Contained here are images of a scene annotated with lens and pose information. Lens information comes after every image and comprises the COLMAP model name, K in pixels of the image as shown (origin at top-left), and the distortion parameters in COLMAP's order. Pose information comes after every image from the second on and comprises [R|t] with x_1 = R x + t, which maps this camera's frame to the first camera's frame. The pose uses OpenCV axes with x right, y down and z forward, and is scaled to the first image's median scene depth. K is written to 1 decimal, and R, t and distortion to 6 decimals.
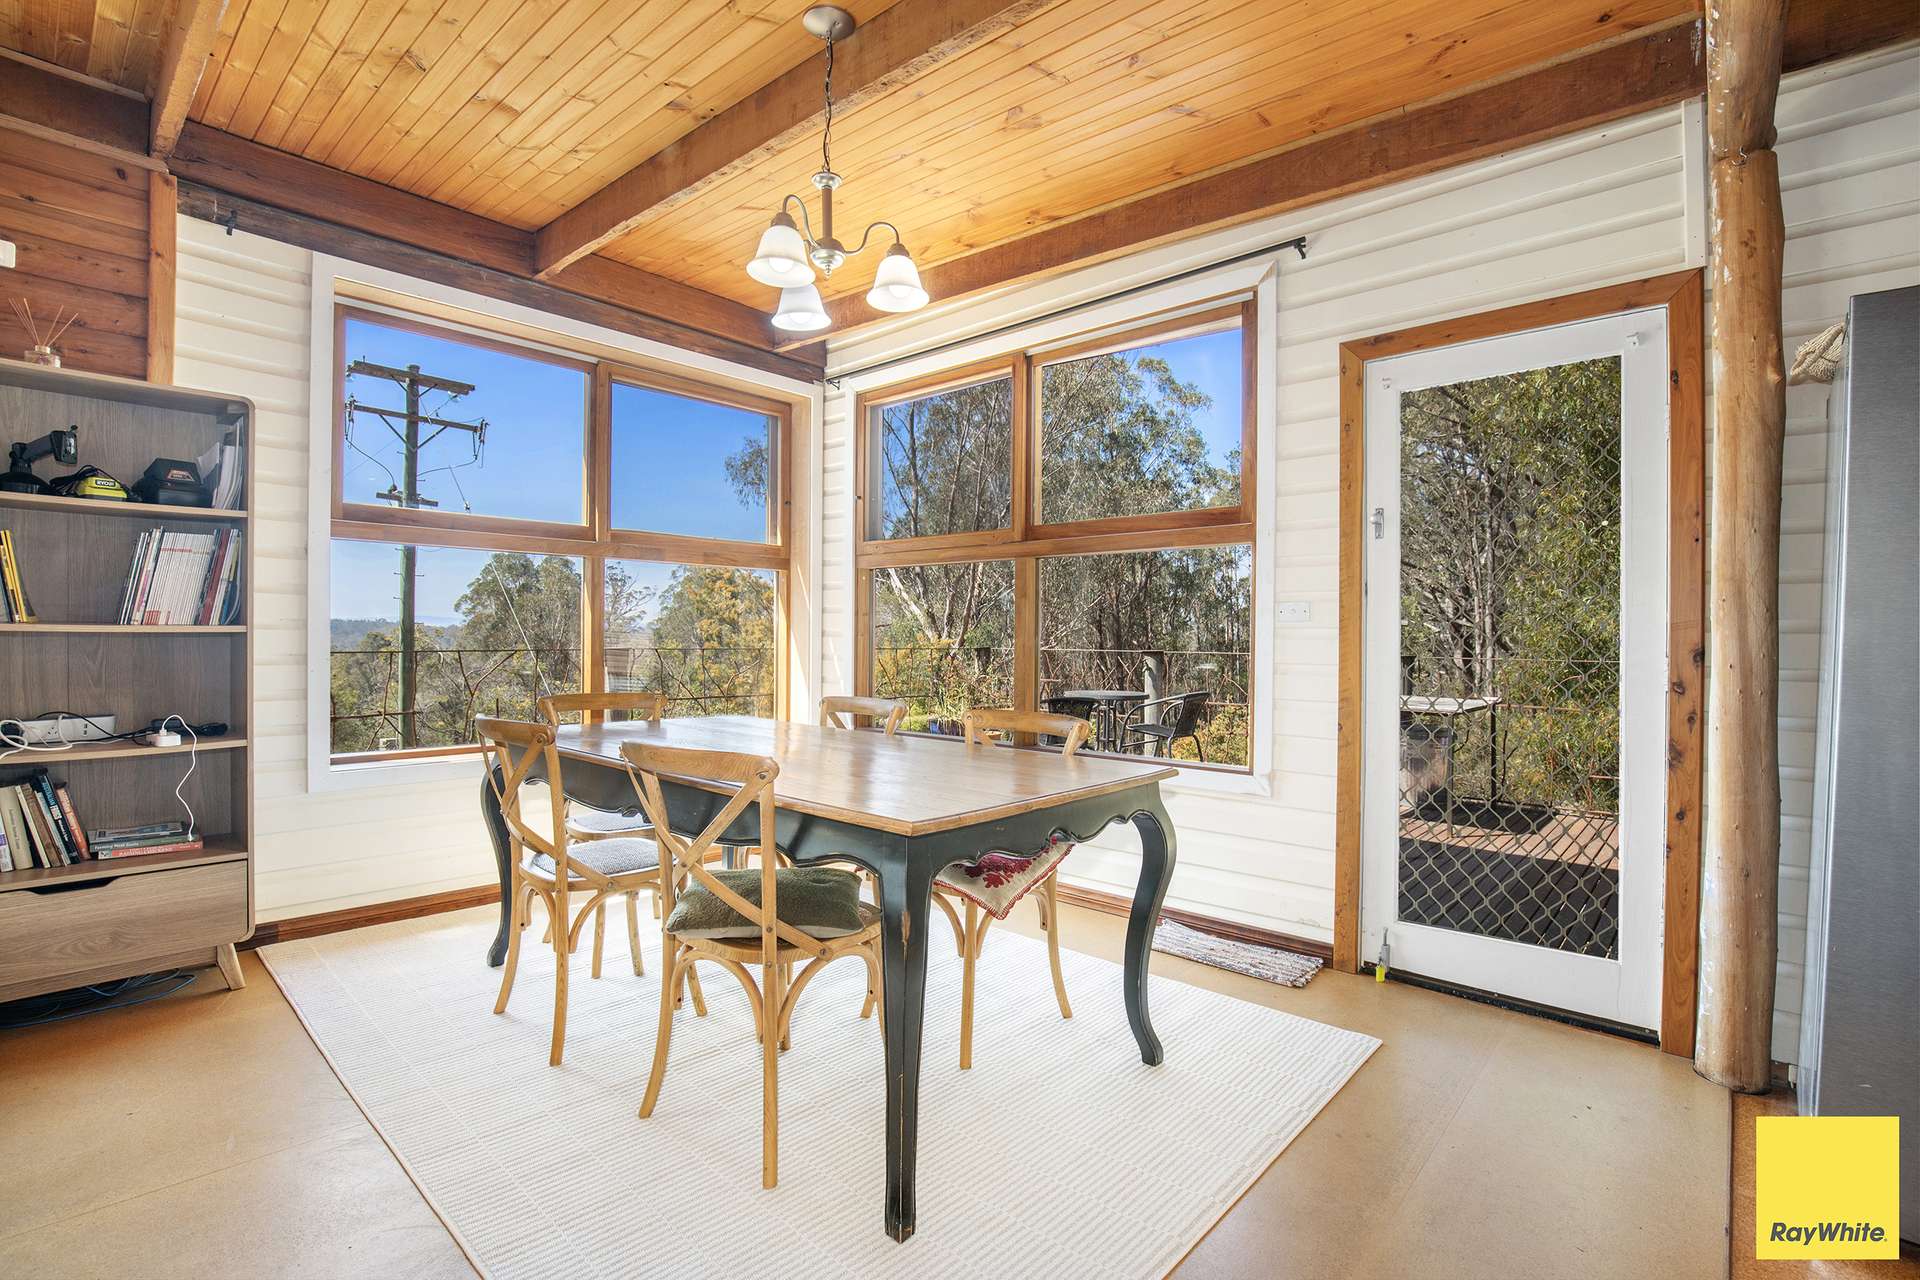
lens RADIAL K [[870.8, 0, 963.1], [0, 870.8, 641.6], [0, 0, 1]] dist [-0.020825, 0.000716]
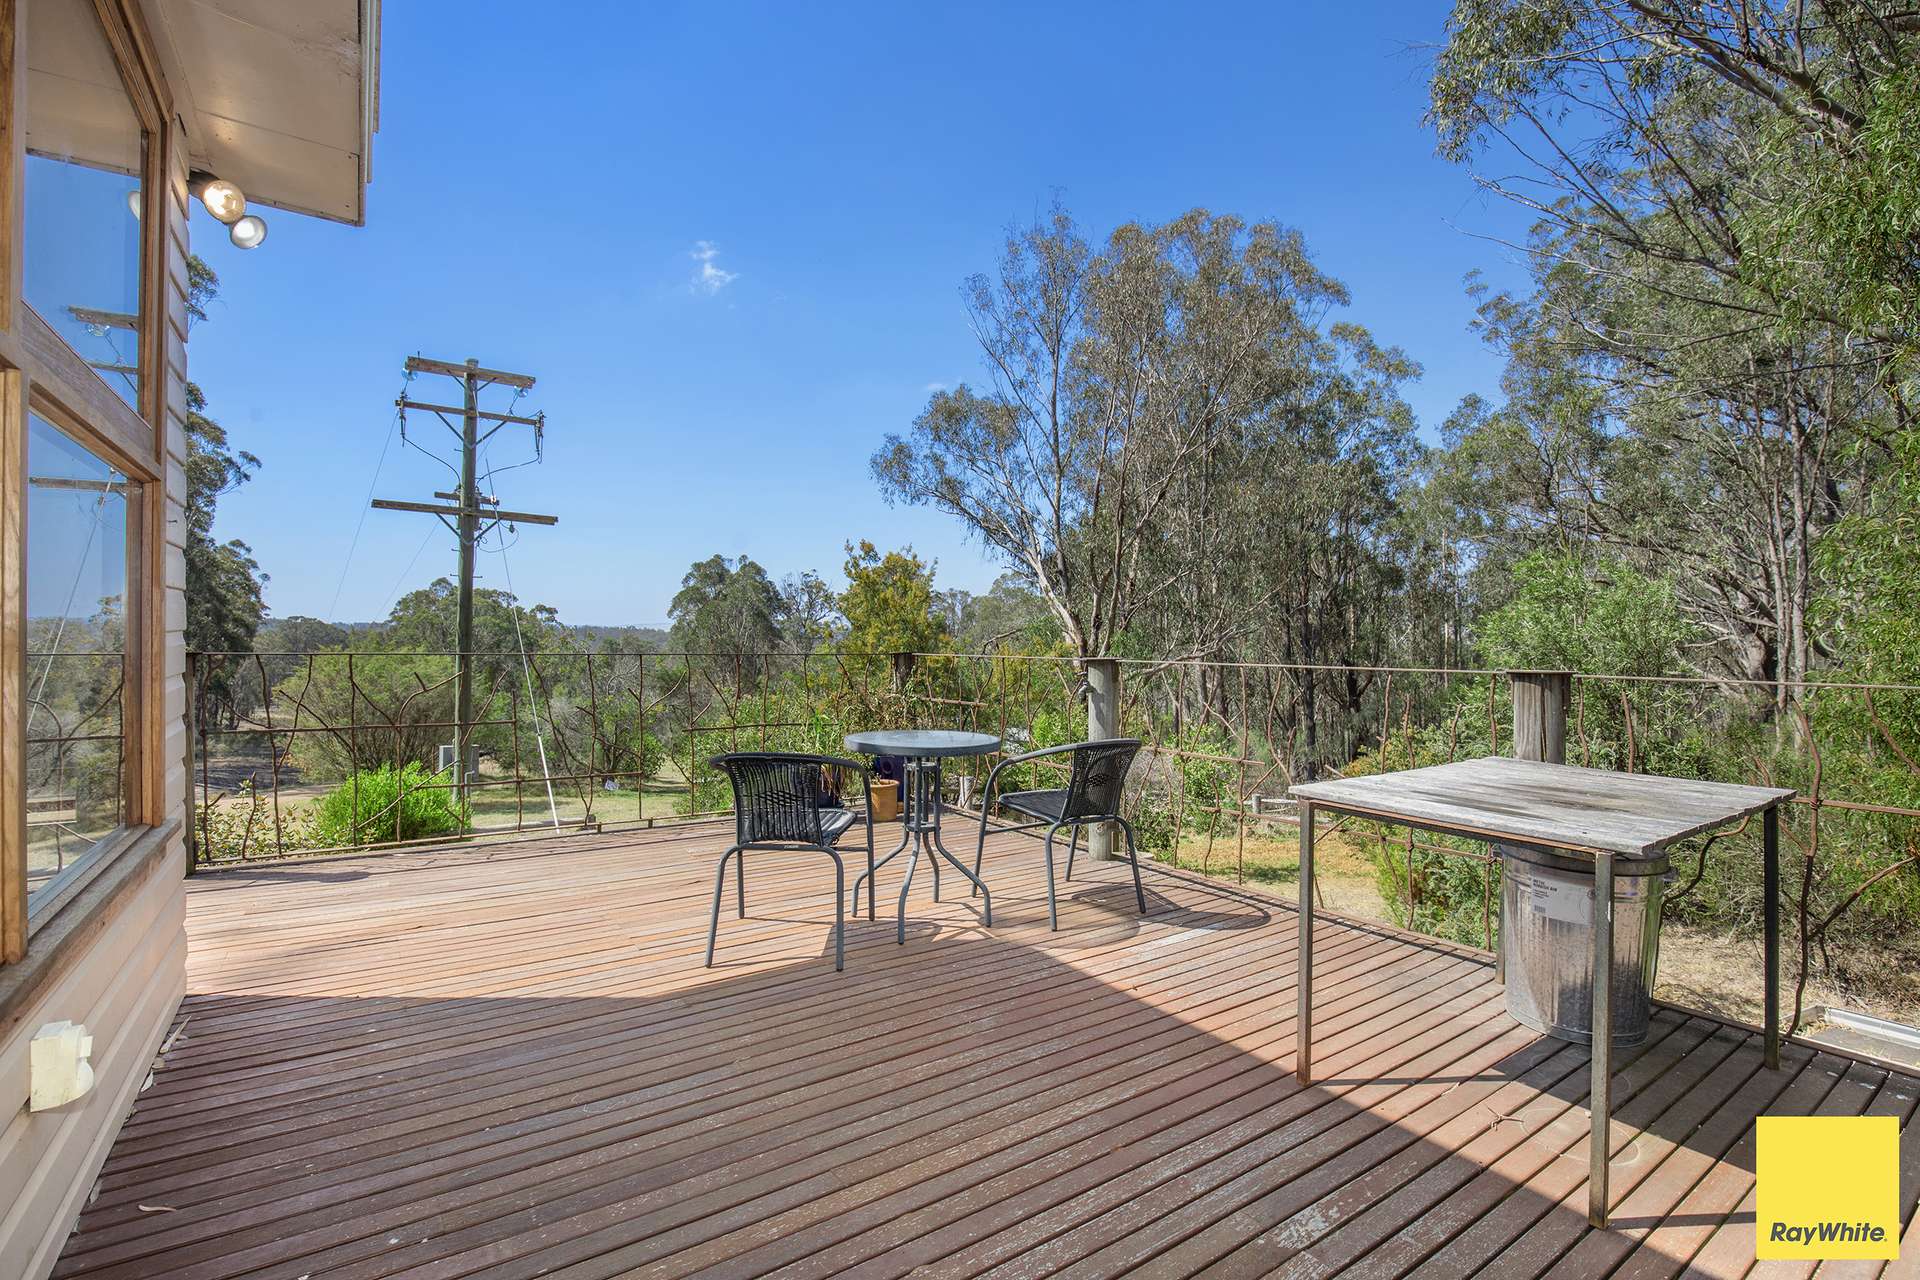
lens RADIAL K [[870.8, 0, 959.9], [0, 870.8, 647.7], [0, 0, 1]] dist [-0.020825, 0.000716]
pose [[0.973320, 0.000603, -0.229451, 0.053828], [-0.000116, 0.999998, 0.002136, 0.000359], [0.229452, -0.002052, 0.973318, 0.084382]]
